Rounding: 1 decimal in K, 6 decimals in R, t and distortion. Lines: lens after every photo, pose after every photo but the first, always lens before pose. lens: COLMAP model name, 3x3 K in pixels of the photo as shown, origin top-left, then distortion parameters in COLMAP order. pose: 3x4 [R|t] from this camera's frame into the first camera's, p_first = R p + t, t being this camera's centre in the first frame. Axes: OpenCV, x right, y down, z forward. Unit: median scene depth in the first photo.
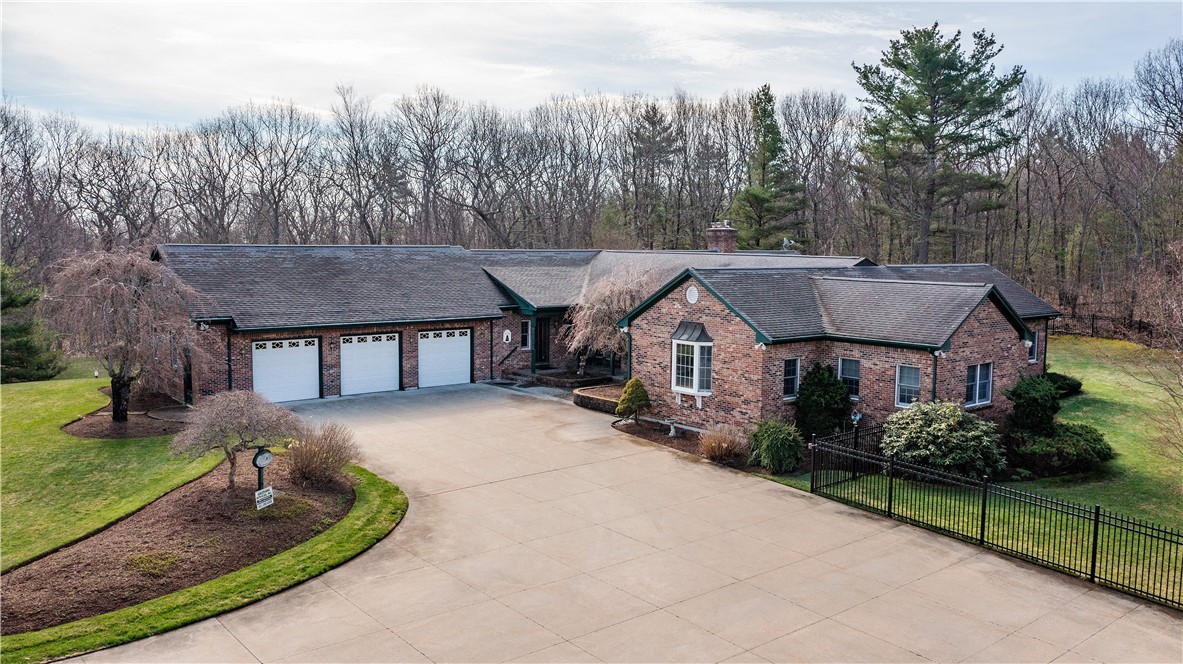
lens RADIAL K [[942.4, 0, 591.5], [0, 942.4, 332.0], [0, 0, 1]] dist [-0.020288, -0.004486]
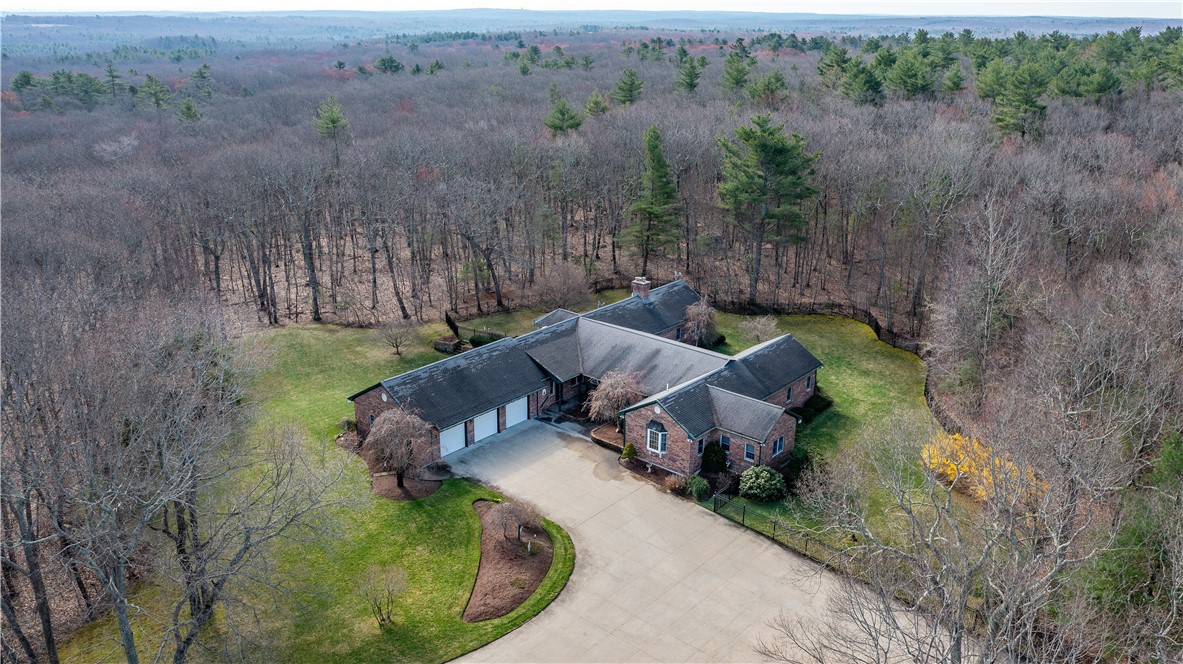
lens RADIAL K [[942.4, 0, 591.5], [0, 942.4, 332.0], [0, 0, 1]] dist [-0.020288, -0.004486]
pose [[0.985313, -0.060008, 0.159867, -0.411455], [0.020528, 0.971054, 0.237976, -0.791561], [-0.169520, -0.231199, 0.958024, -1.121195]]
